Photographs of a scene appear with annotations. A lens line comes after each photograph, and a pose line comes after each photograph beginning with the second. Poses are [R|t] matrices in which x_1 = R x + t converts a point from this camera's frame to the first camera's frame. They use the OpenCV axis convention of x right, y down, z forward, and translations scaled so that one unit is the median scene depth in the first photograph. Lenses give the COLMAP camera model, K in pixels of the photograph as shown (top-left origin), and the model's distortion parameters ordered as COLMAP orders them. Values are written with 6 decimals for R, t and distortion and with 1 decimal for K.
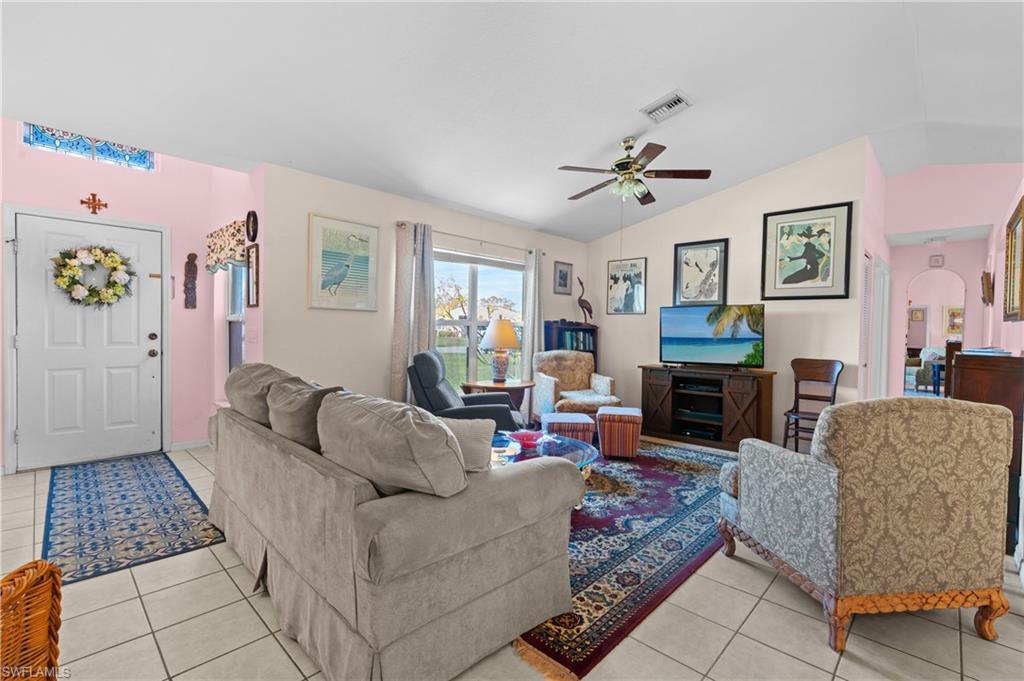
lens RADIAL K [[460.6, 0, 513.4], [0, 460.6, 334.3], [0, 0, 1]] dist [-0.004499, -0.000227]
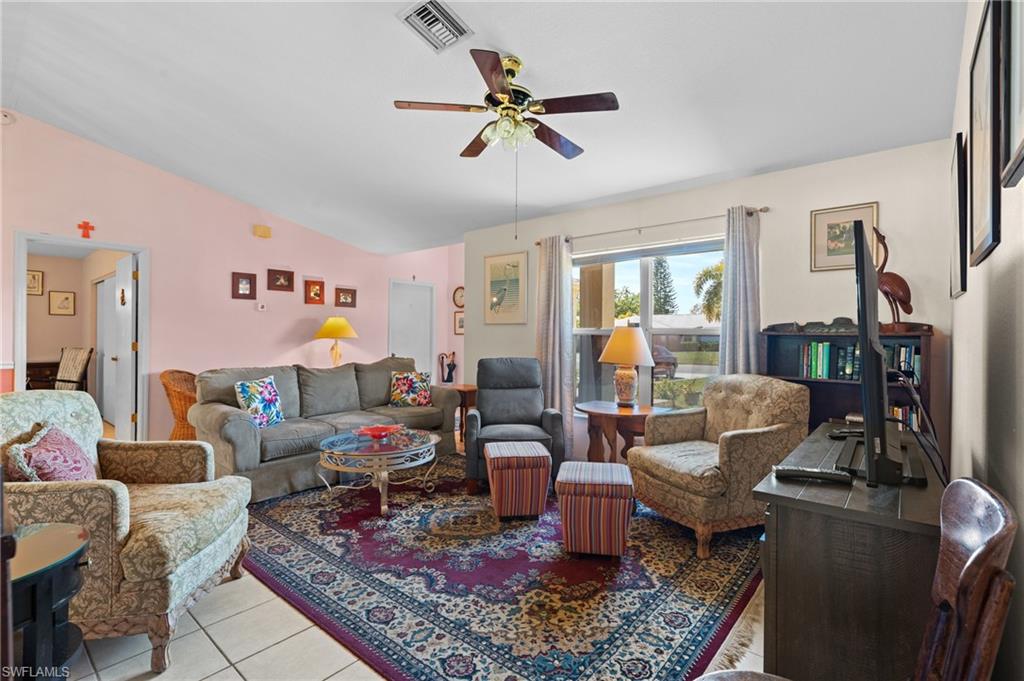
lens RADIAL K [[460.6, 0, 514.2], [0, 460.6, 341.7], [0, 0, 1]] dist [-0.004499, -0.000227]
pose [[0.068486, -0.001162, -0.997651, 1.015755], [-0.013795, 0.999903, -0.002112, -0.002329], [0.997557, 0.013907, 0.068463, 1.052898]]
